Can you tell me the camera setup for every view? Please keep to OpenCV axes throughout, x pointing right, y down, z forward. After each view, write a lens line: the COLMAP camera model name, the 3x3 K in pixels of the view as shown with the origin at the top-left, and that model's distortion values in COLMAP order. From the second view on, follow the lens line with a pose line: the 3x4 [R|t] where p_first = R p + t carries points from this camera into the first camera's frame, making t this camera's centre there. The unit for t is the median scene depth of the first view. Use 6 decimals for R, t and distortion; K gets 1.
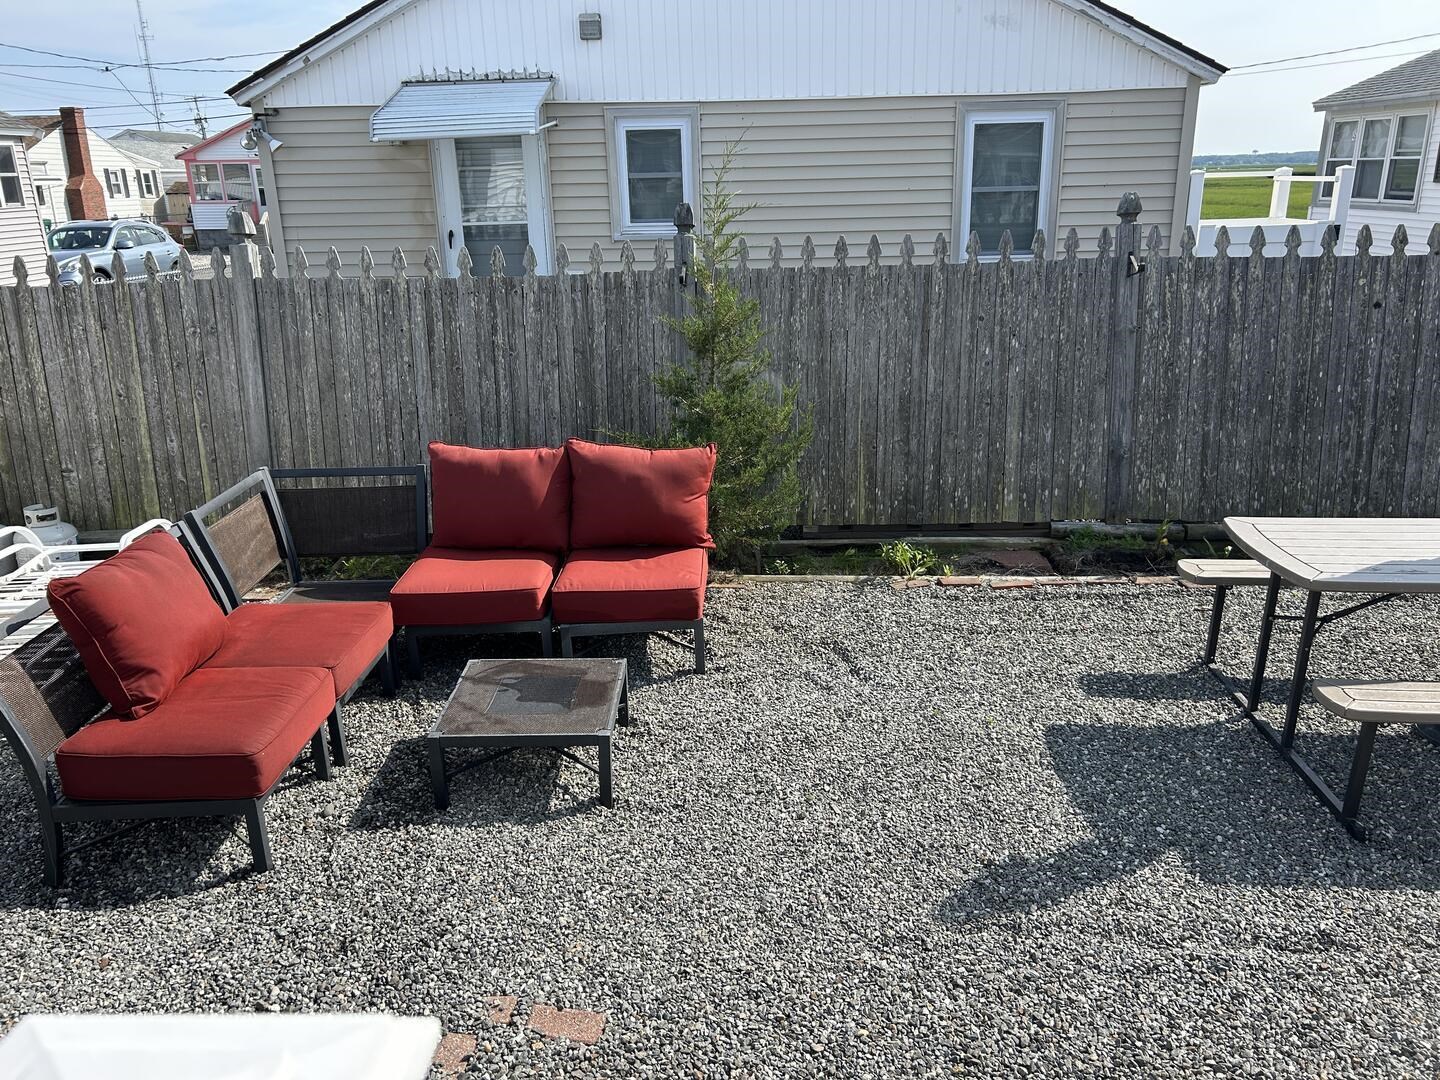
lens RADIAL K [[1131.0, 0, 745.6], [0, 1131.0, 551.5], [0, 0, 1]] dist [0.062981, -0.079439]
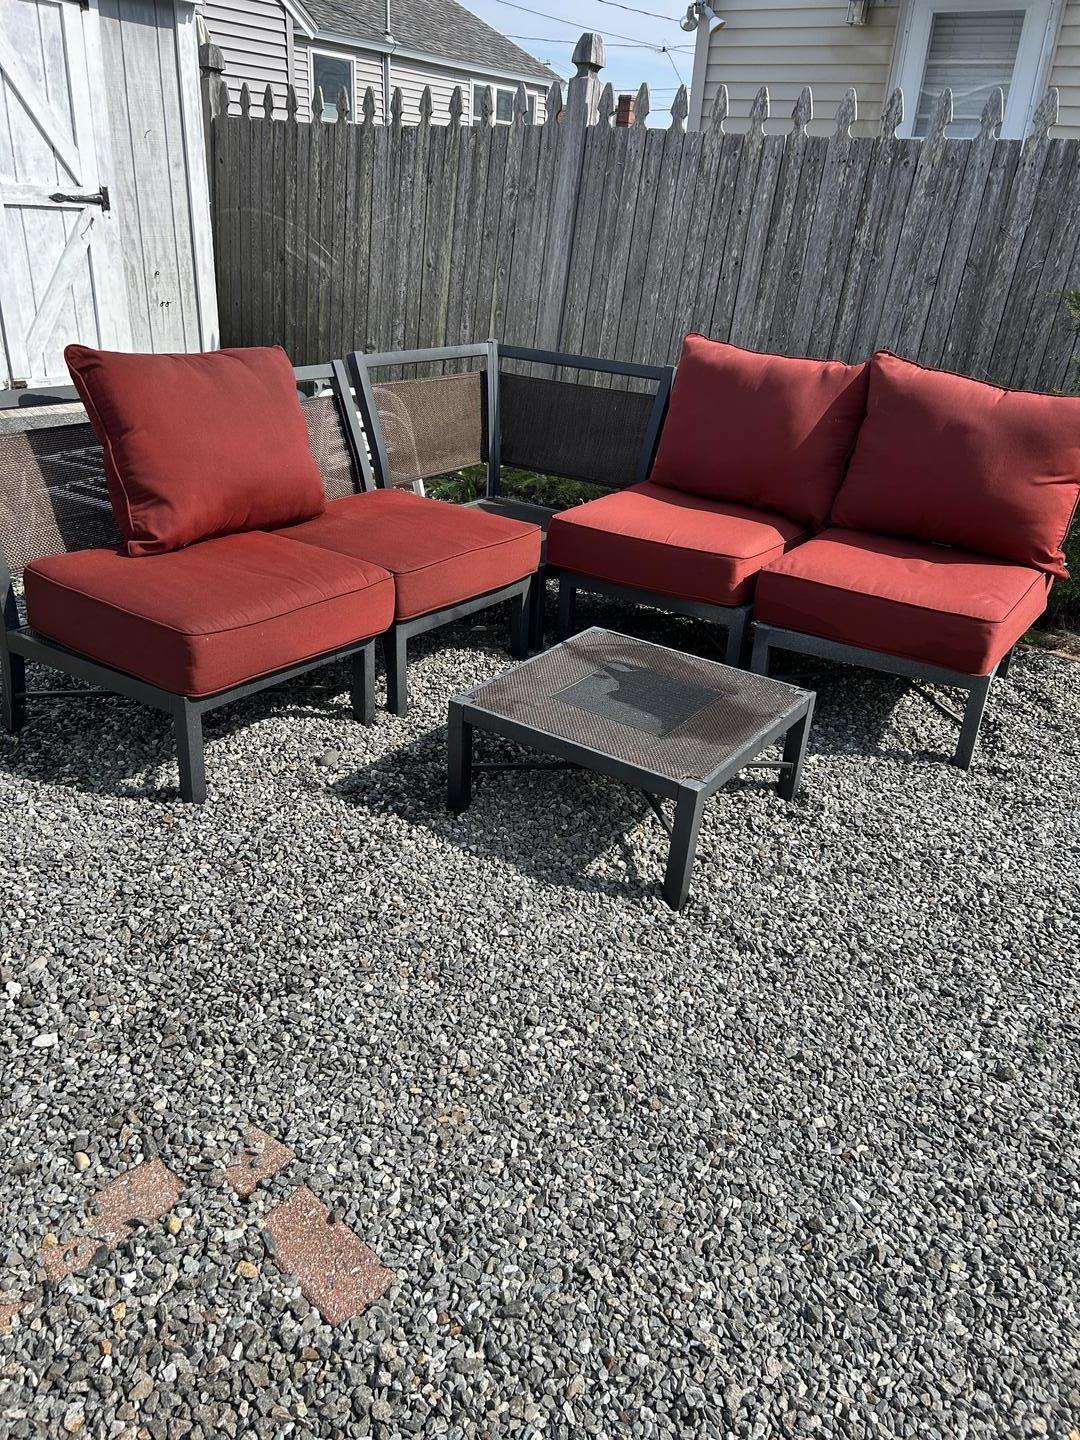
lens RADIAL K [[1076.7, 0, 535.5], [0, 1076.7, 742.6], [0, 0, 1]] dist [0.055033, -0.063834]
pose [[0.812875, 0.311821, -0.491938, 0.059398], [-0.253589, 0.949837, 0.183037, 0.048951], [0.524335, -0.024036, 0.851173, 0.404230]]
